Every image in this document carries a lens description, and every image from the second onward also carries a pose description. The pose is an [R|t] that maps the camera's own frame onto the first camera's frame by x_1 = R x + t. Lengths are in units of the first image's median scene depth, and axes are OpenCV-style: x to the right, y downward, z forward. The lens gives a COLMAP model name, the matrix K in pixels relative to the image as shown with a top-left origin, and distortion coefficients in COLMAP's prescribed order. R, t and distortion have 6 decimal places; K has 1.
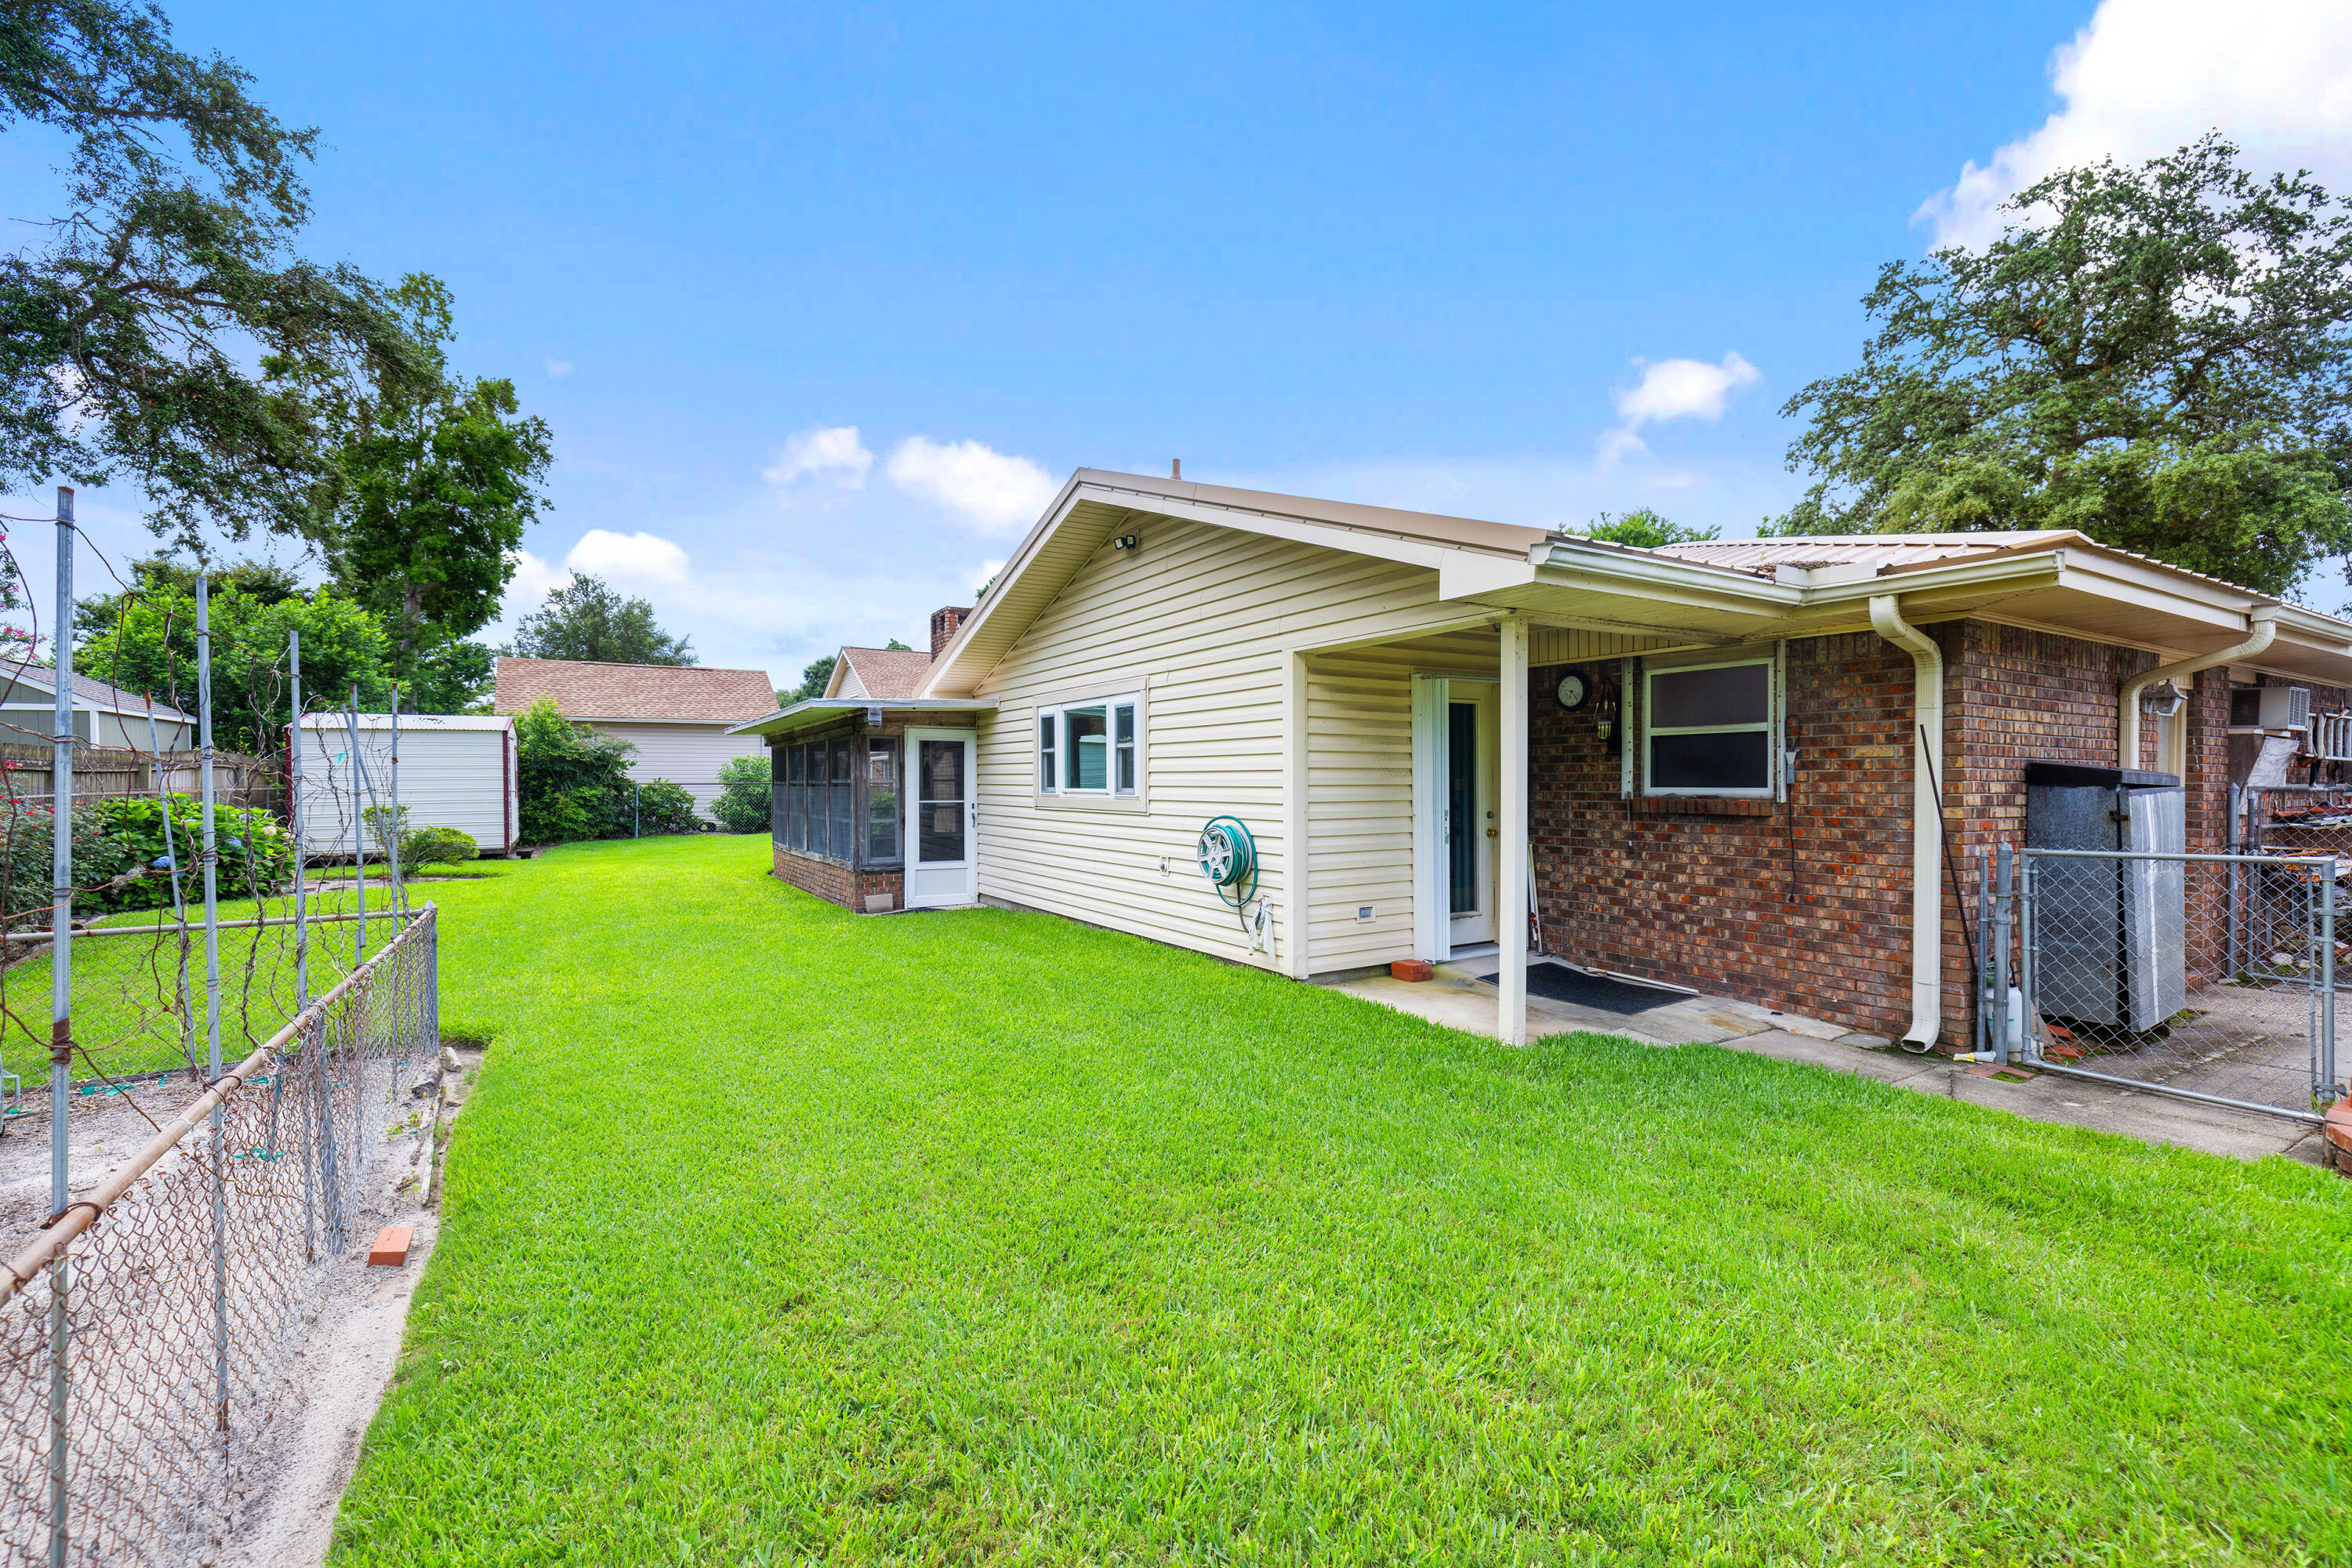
lens RADIAL K [[1000.2, 0, 1157.9], [0, 1000.2, 781.7], [0, 0, 1]] dist [-0.003316, 0.001110]
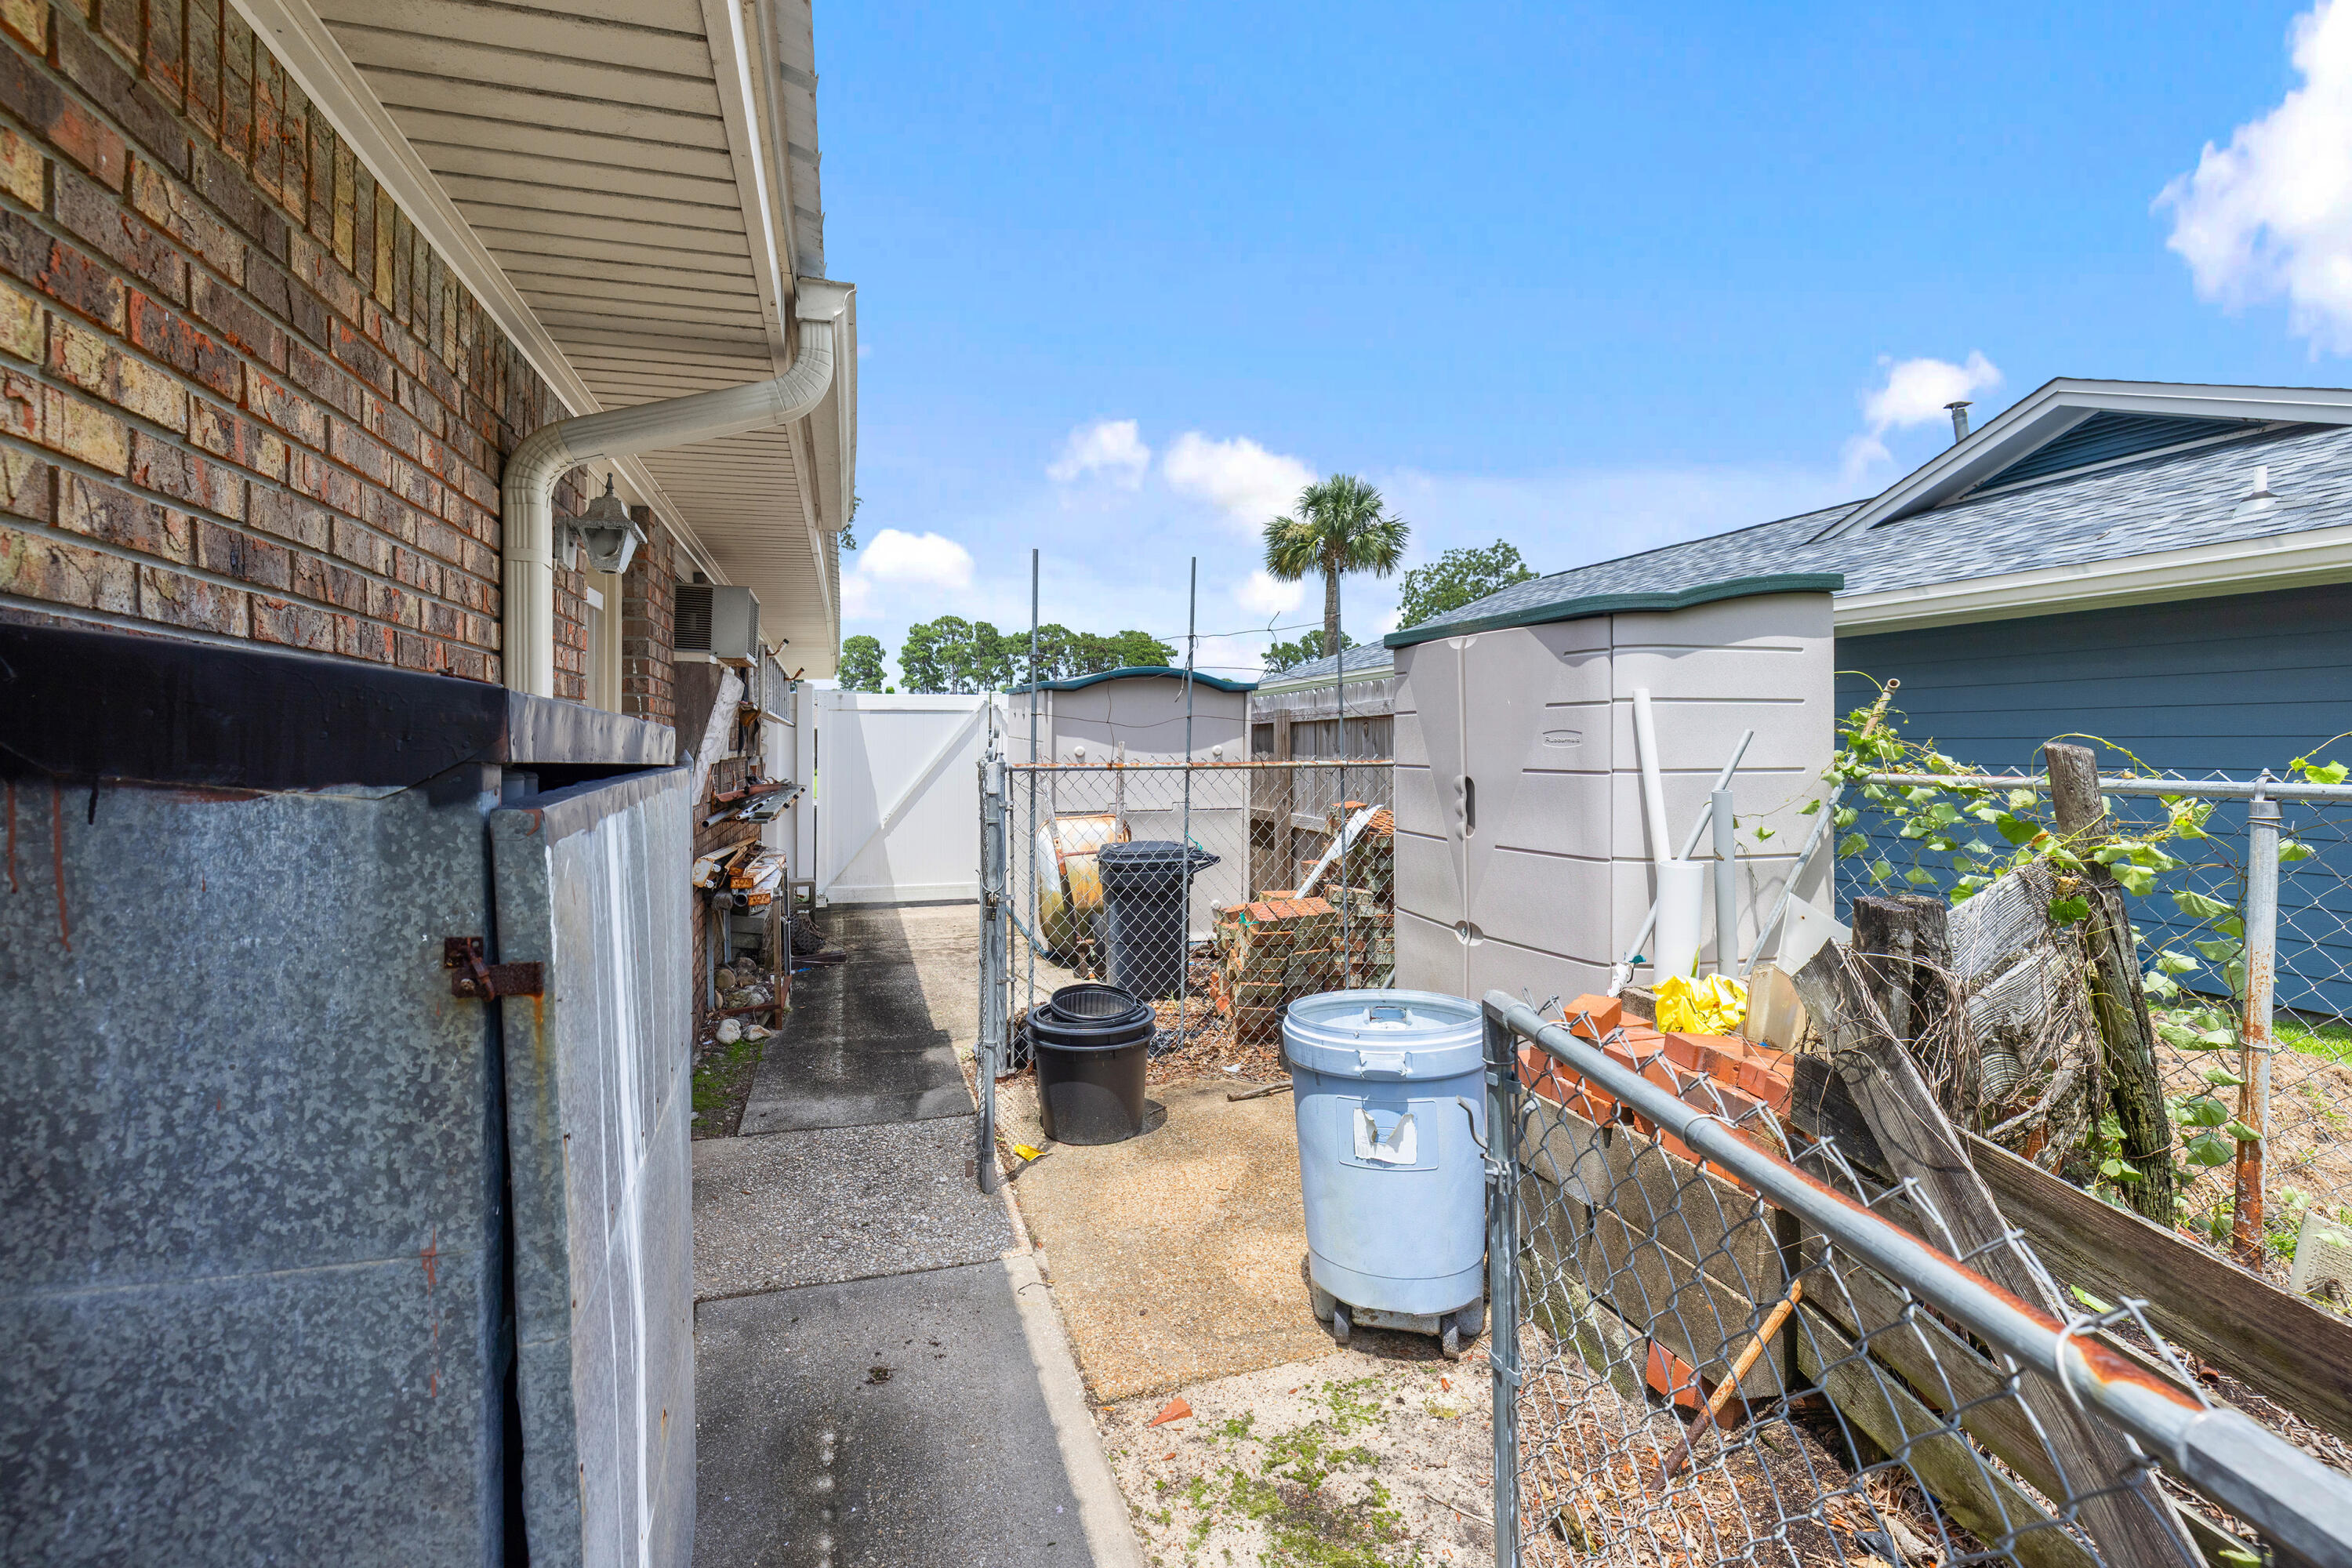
lens RADIAL K [[1000.2, 0, 1124.1], [0, 1000.2, 740.8], [0, 0, 1]] dist [-0.003316, 0.001110]
pose [[0.251606, 0.001529, 0.967829, 0.642744], [0.005783, 0.999979, -0.003083, -0.000822], [-0.967813, 0.006373, 0.251591, 0.664627]]
